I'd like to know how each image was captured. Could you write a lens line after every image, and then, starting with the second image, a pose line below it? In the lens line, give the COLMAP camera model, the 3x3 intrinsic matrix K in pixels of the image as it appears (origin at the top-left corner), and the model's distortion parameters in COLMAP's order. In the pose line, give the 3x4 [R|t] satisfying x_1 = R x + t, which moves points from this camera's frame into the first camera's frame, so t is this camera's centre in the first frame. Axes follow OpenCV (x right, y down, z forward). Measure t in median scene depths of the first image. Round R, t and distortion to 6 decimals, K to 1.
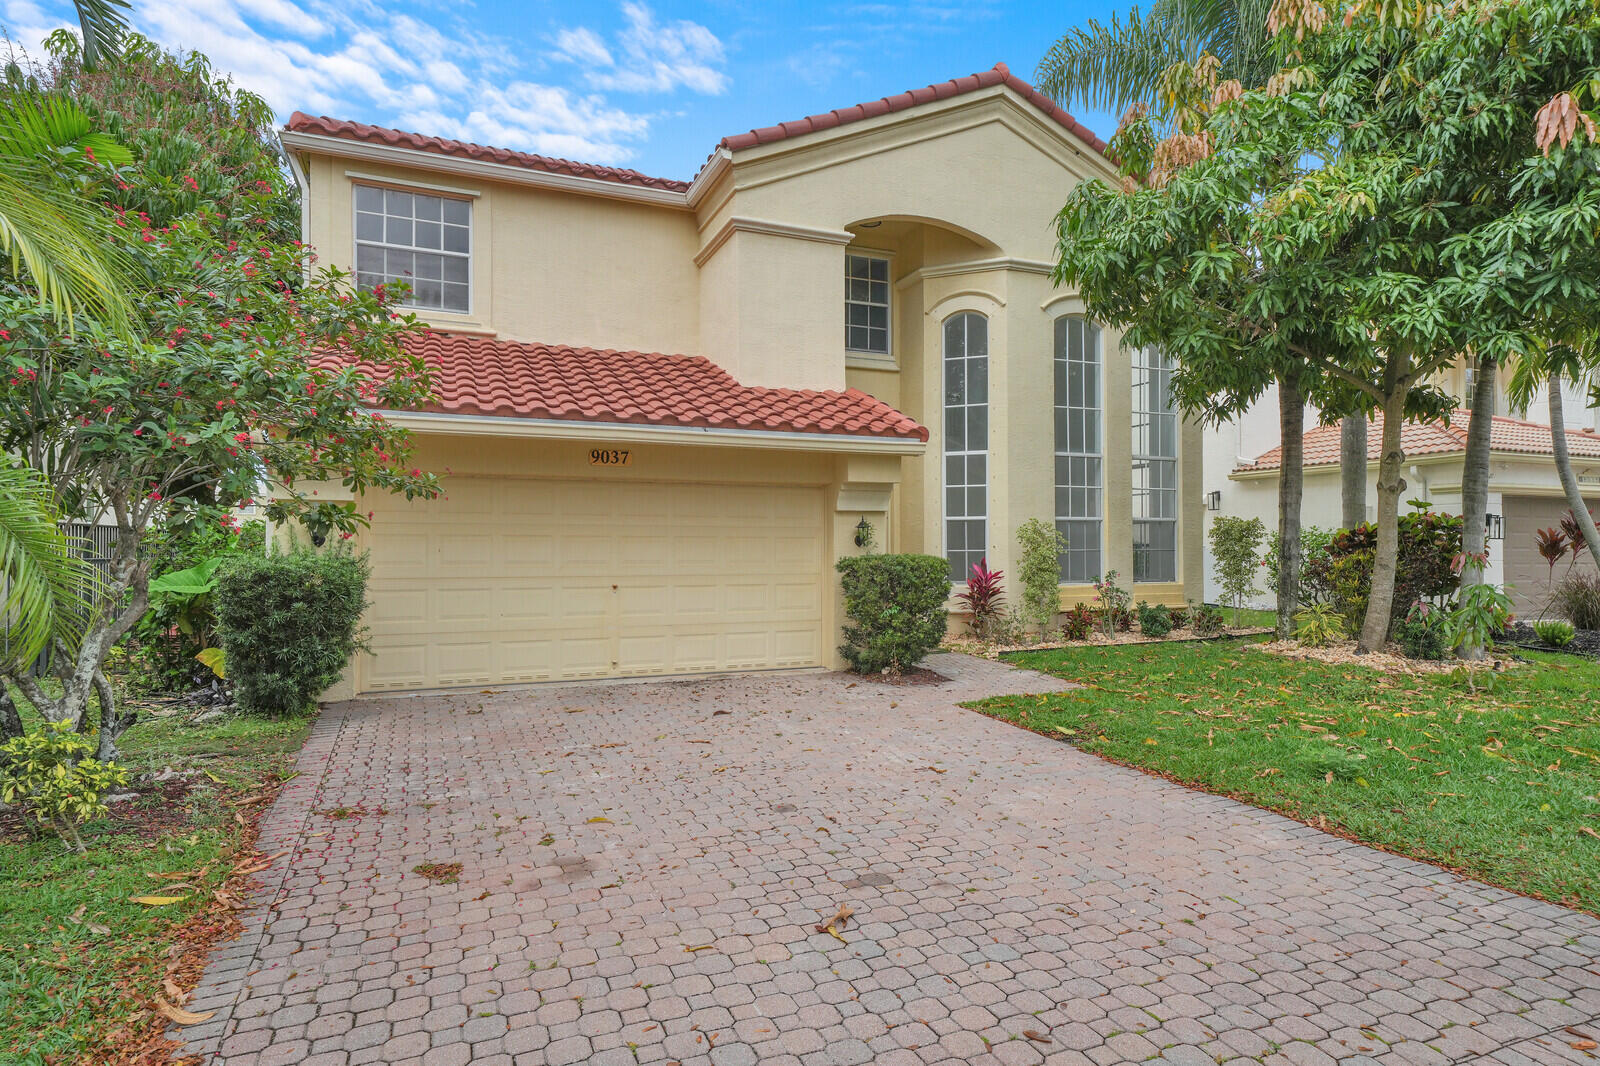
lens RADIAL K [[889.0, 0, 800.0], [0, 889.0, 533.0], [0, 0, 1]] dist [0.014761, 0.000060]
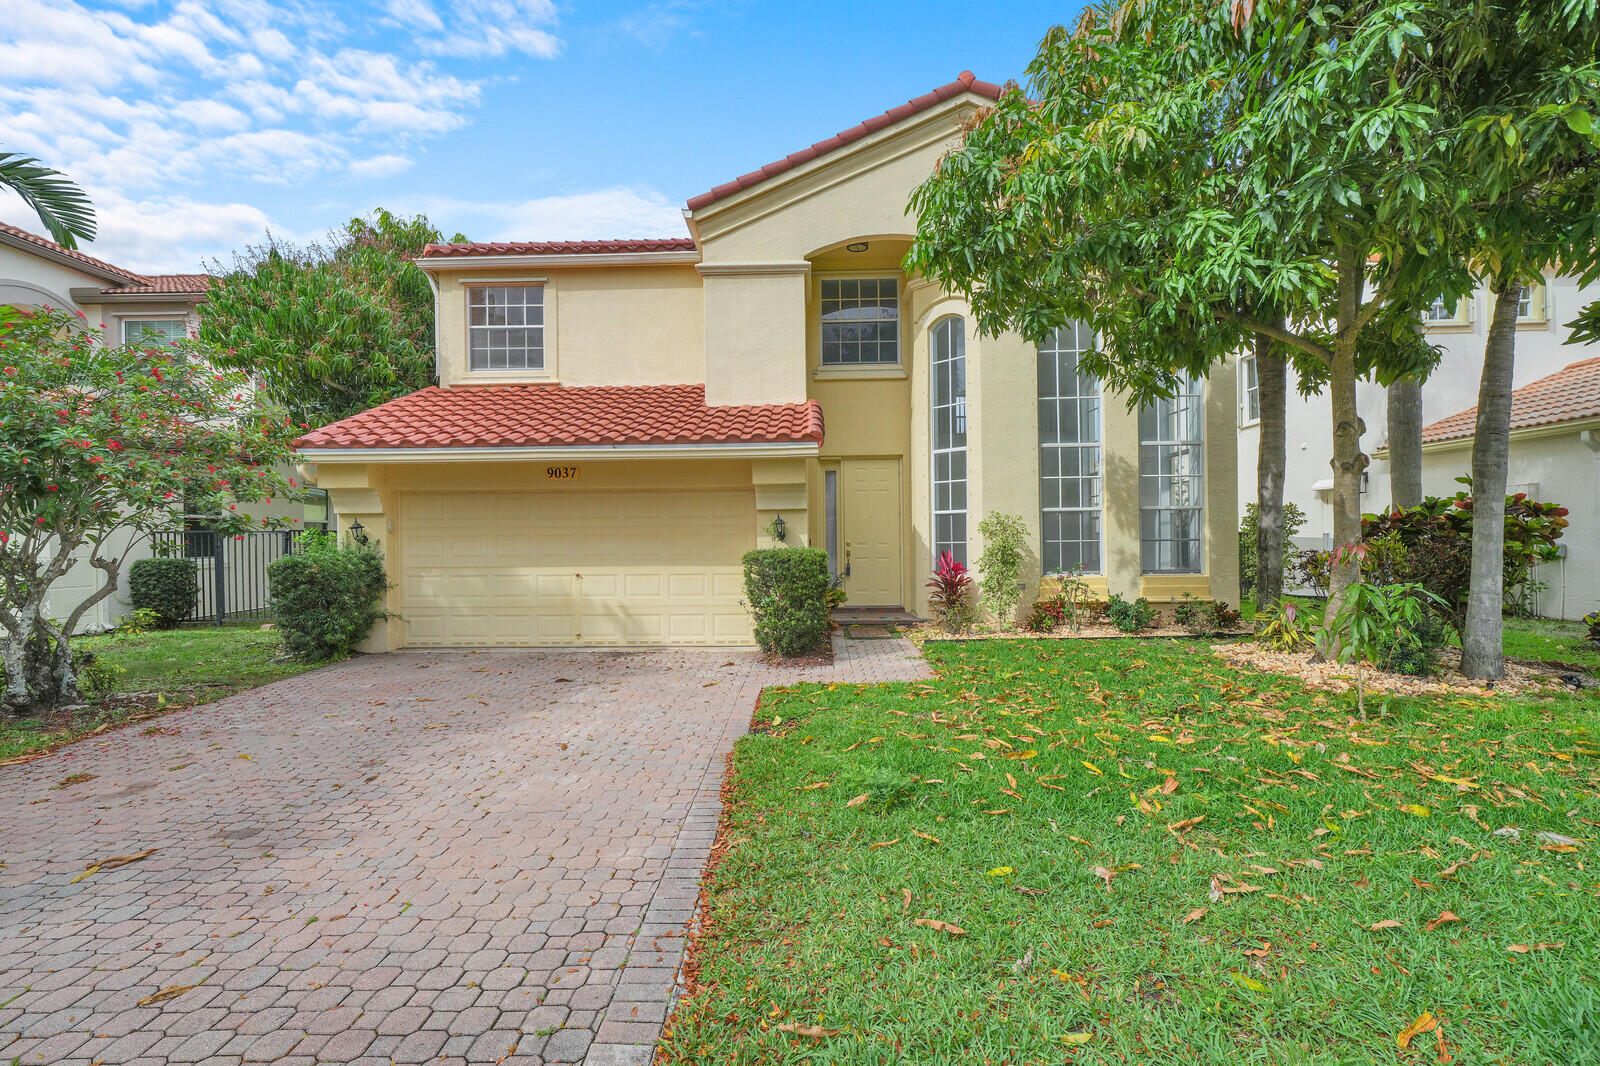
lens RADIAL K [[724.1, 0, 800.0], [0, 724.1, 533.0], [0, 0, 1]] dist [0.007900, -0.000316]
pose [[0.910827, -0.013198, -0.412577, 0.410179], [0.017509, 0.999824, 0.006671, -0.000383], [0.412416, -0.013300, 0.910898, 0.153555]]
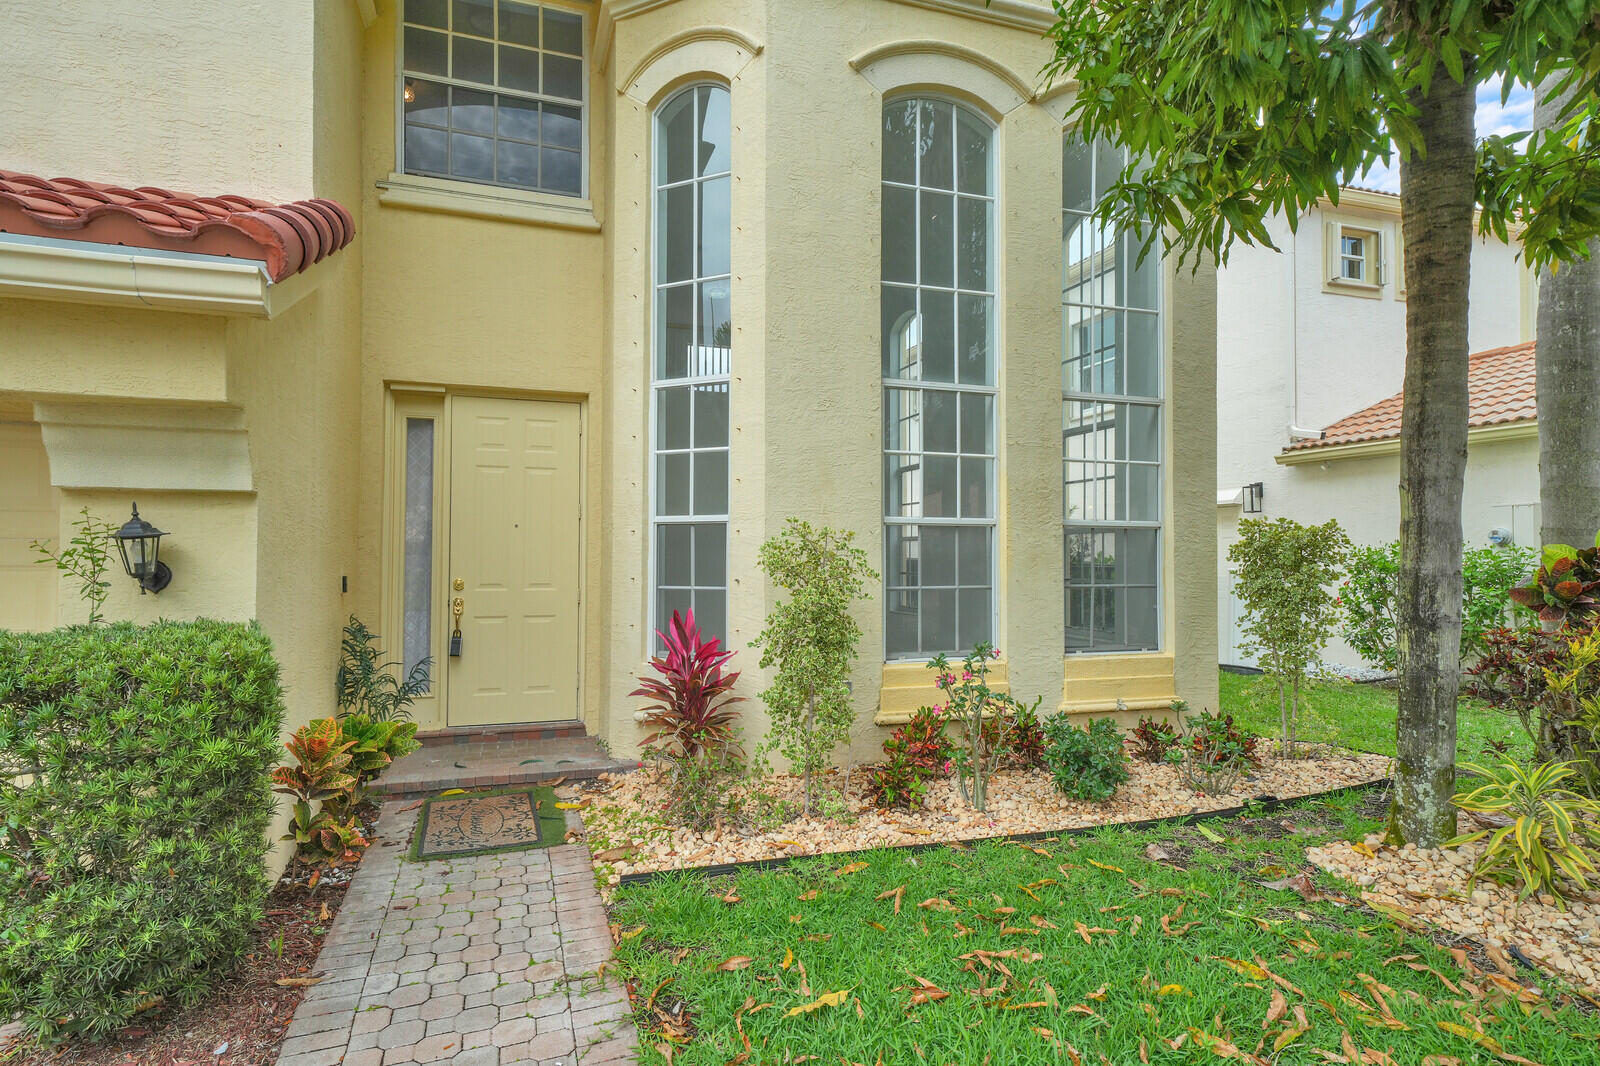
lens RADIAL K [[857.8, 0, 800.0], [0, 857.8, 533.0], [0, 0, 1]] dist [0.019550, -0.000033]
pose [[0.998012, 0.003604, -0.062915, 0.295367], [-0.004272, 0.999936, -0.010482, -0.005137], [0.062873, 0.010729, 0.997964, 0.598279]]
